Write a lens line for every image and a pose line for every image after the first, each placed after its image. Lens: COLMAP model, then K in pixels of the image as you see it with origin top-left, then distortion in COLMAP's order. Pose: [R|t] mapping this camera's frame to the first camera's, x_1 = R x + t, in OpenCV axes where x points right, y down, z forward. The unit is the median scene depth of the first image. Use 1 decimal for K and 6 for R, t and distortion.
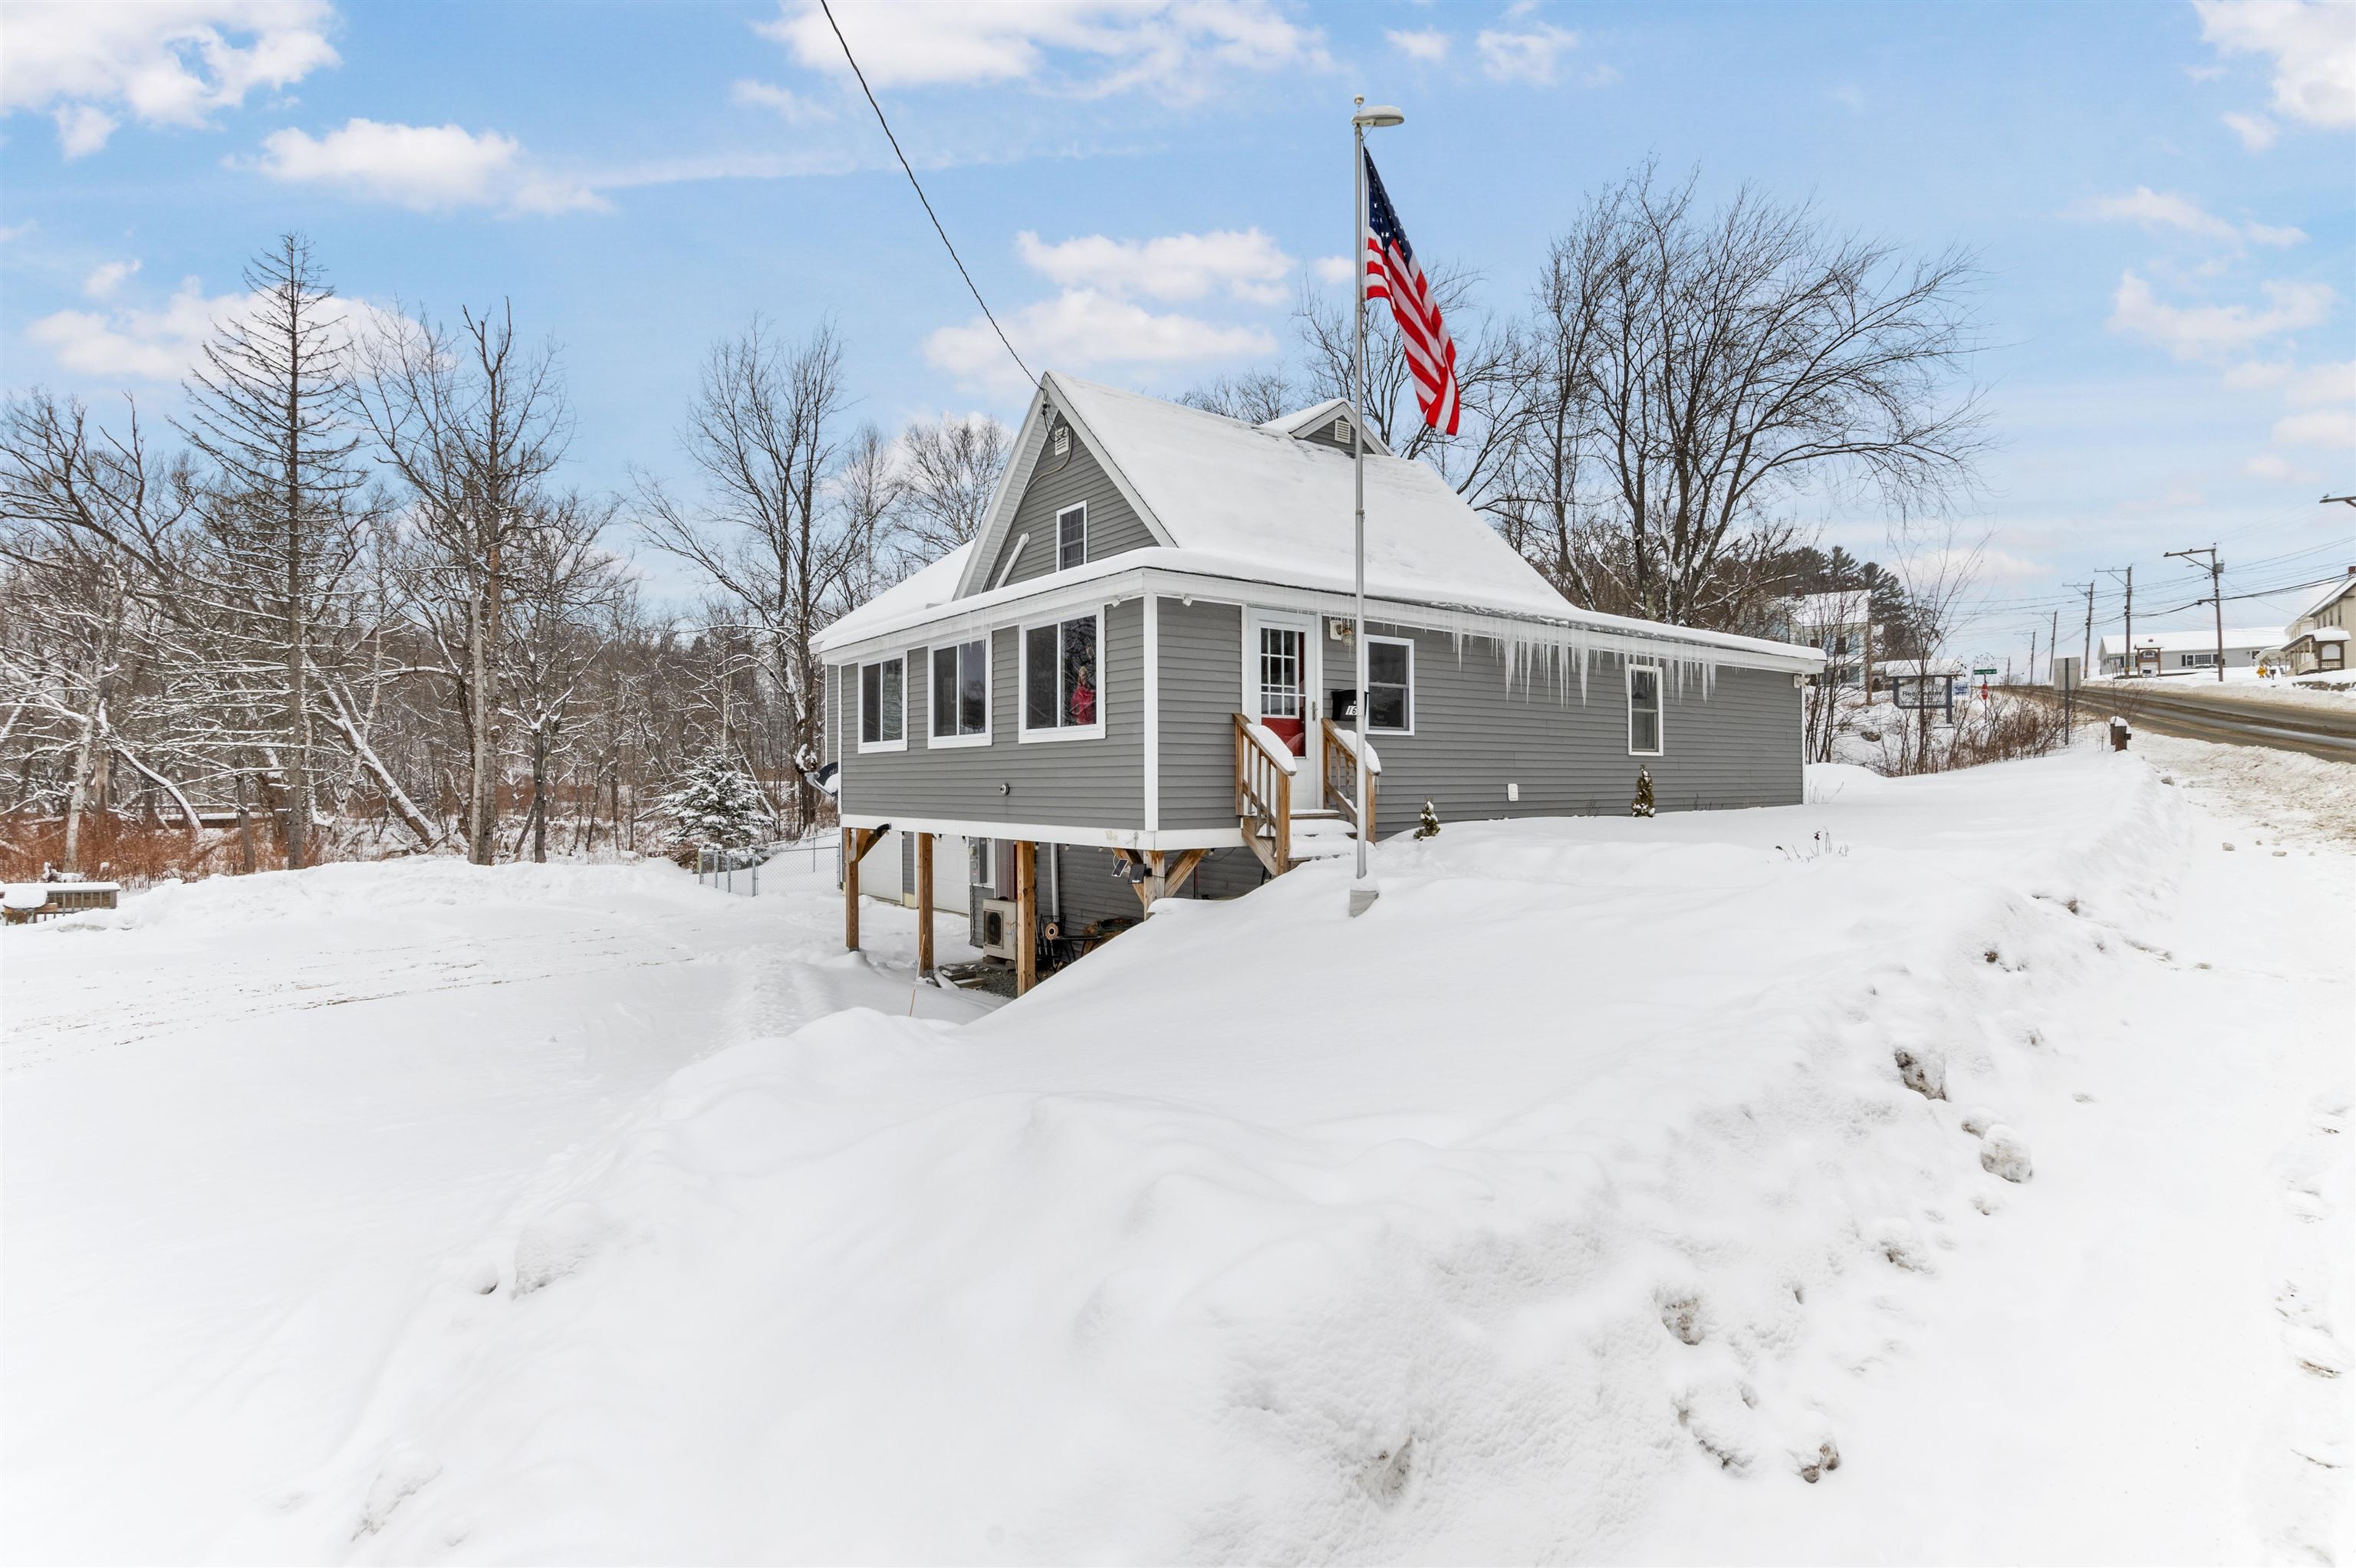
lens RADIAL K [[1109.7, 0, 1165.7], [0, 1109.7, 788.3], [0, 0, 1]] dist [-0.014703, -0.000343]
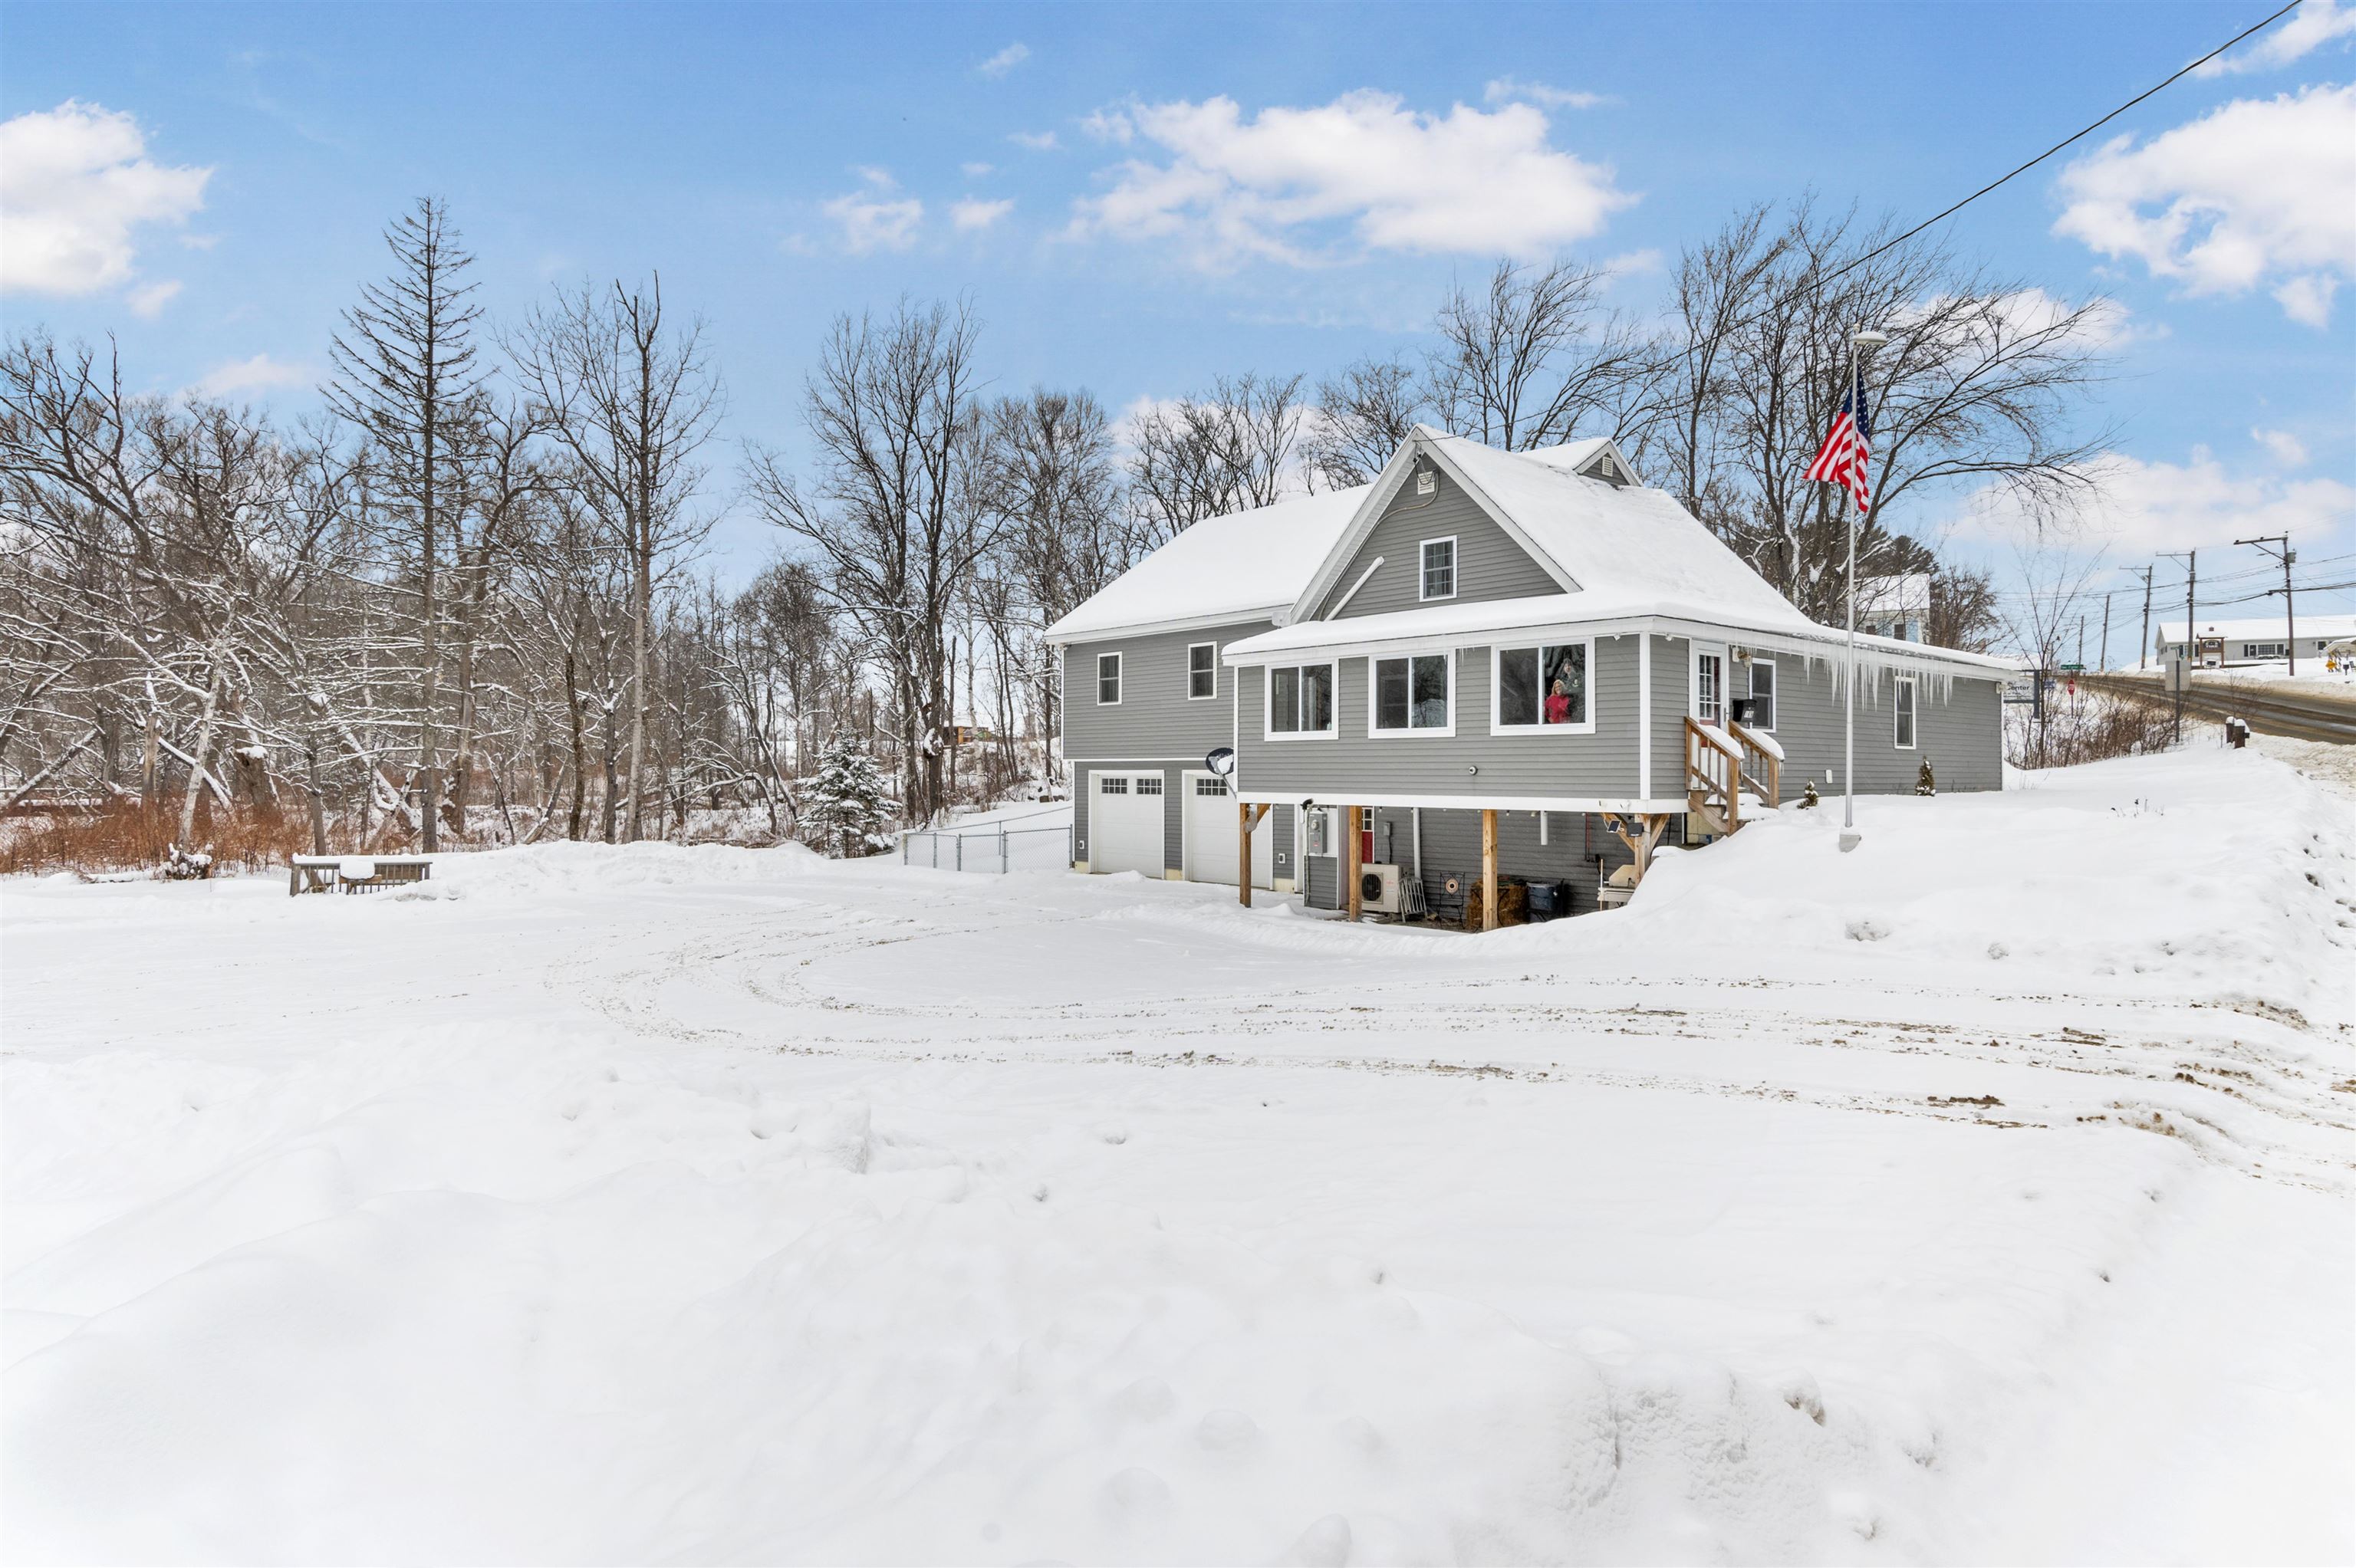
lens RADIAL K [[1291.6, 0, 1161.6], [0, 1291.6, 778.8], [0, 0, 1]] dist [-0.002113, 0.002254]
pose [[0.998355, 0.007807, 0.056793, -0.341484], [-0.007739, 0.999969, -0.001418, 0.008968], [-0.056802, 0.000977, 0.998385, -0.288026]]
